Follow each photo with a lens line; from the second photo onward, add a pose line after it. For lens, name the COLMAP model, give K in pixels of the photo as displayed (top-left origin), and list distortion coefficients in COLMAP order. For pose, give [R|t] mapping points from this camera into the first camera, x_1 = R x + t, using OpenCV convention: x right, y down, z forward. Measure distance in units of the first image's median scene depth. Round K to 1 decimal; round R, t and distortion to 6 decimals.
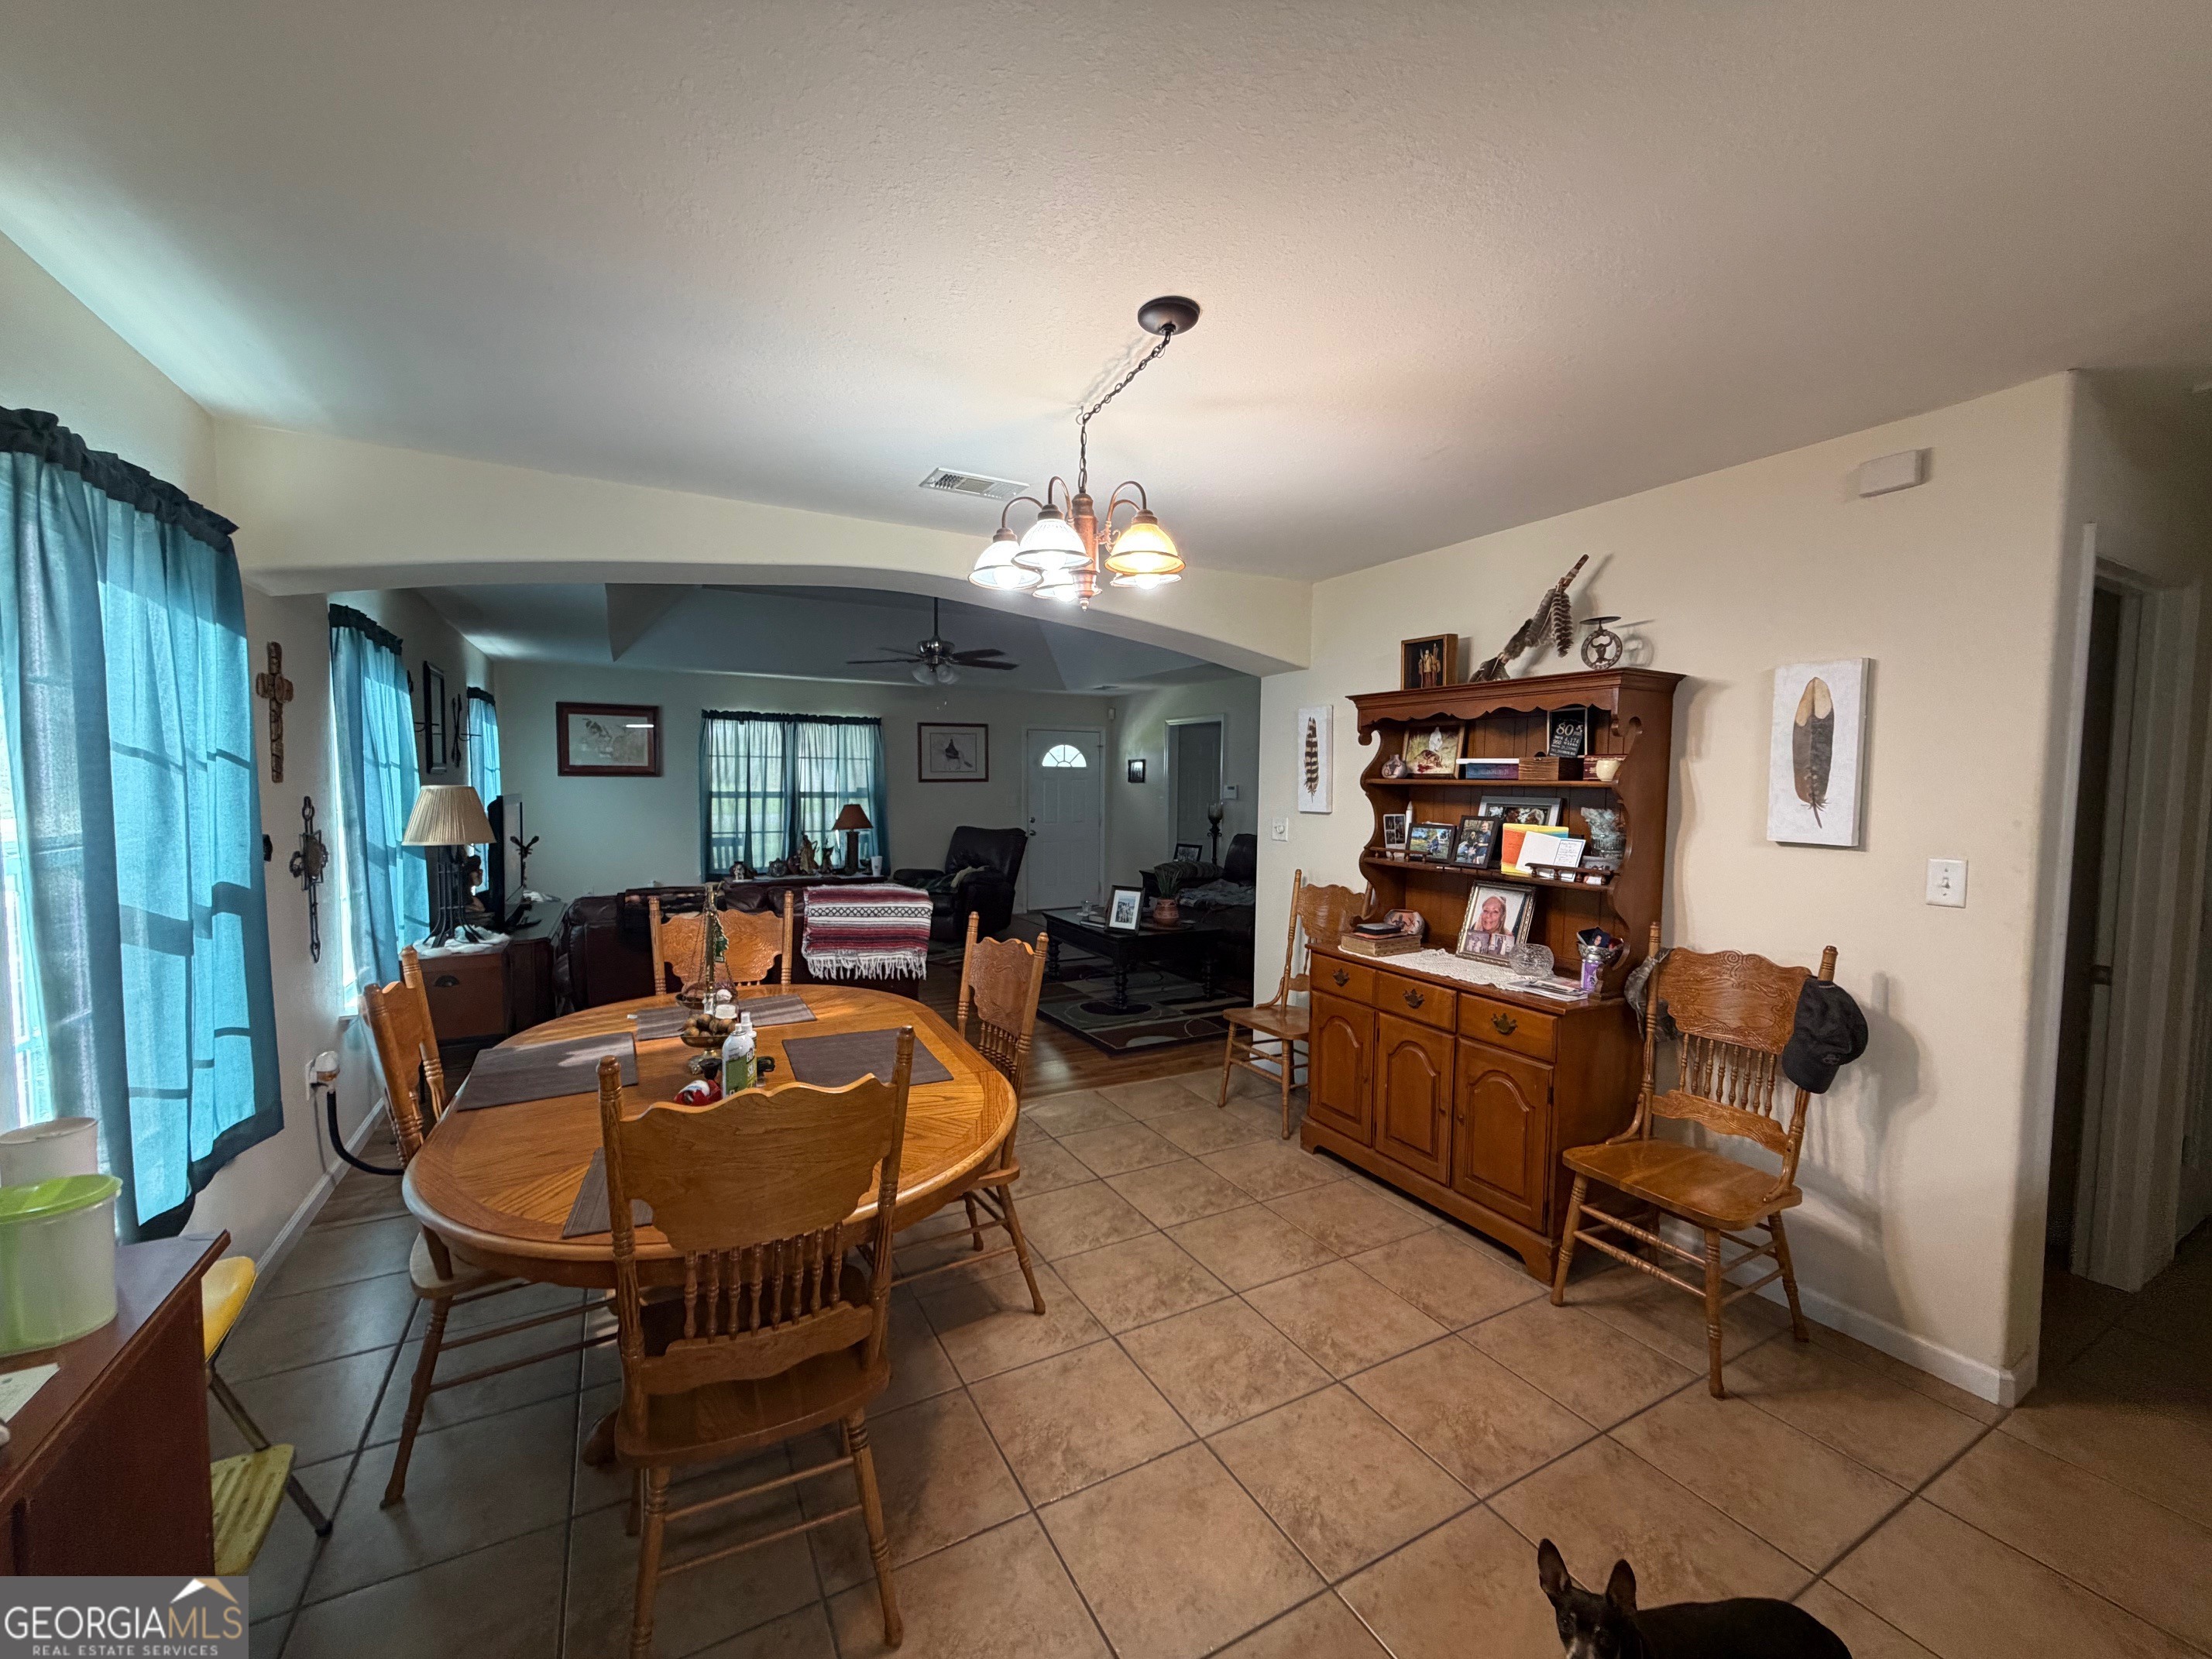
lens RADIAL K [[877.6, 0, 1099.4], [0, 877.6, 829.8], [0, 0, 1]] dist [-0.000397, 0.000336]
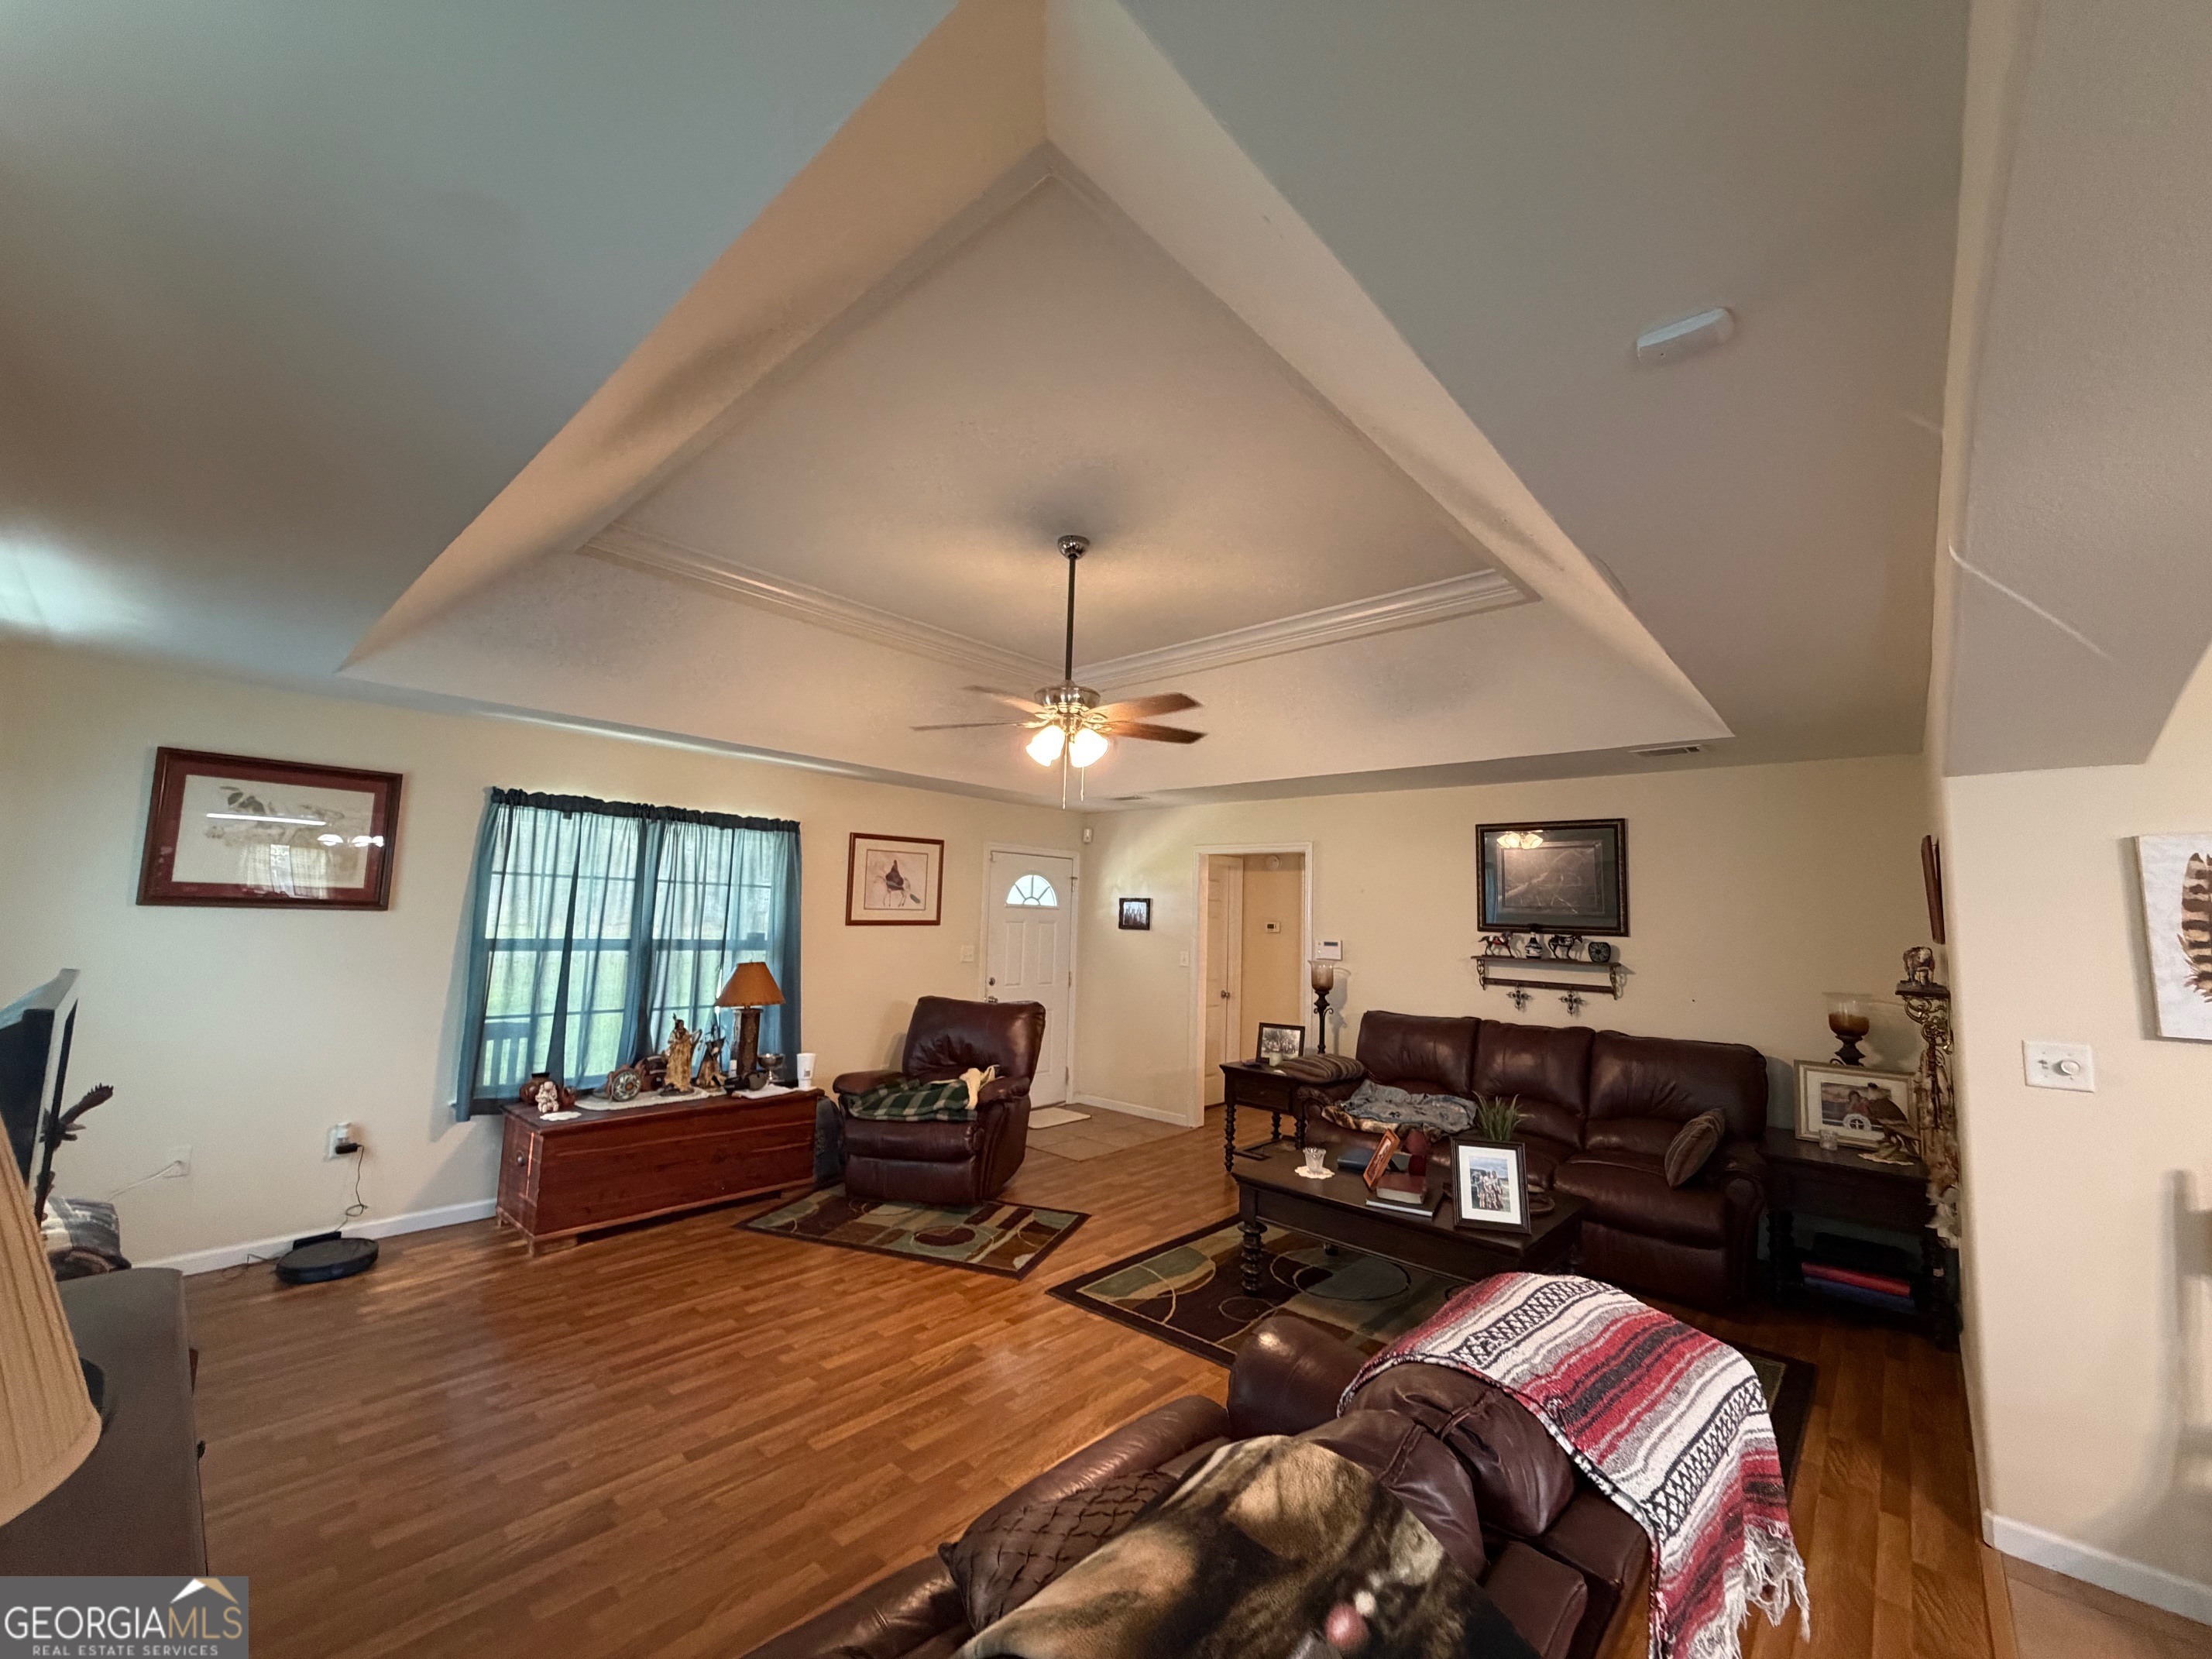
lens RADIAL K [[877.6, 0, 1099.4], [0, 877.6, 829.8], [0, 0, 1]] dist [-0.000397, 0.000336]
pose [[0.944107, 0.054766, 0.325058, -0.264216], [-0.005846, 0.988729, -0.149602, -0.030462], [-0.329587, 0.139340, 0.933786, 0.358866]]
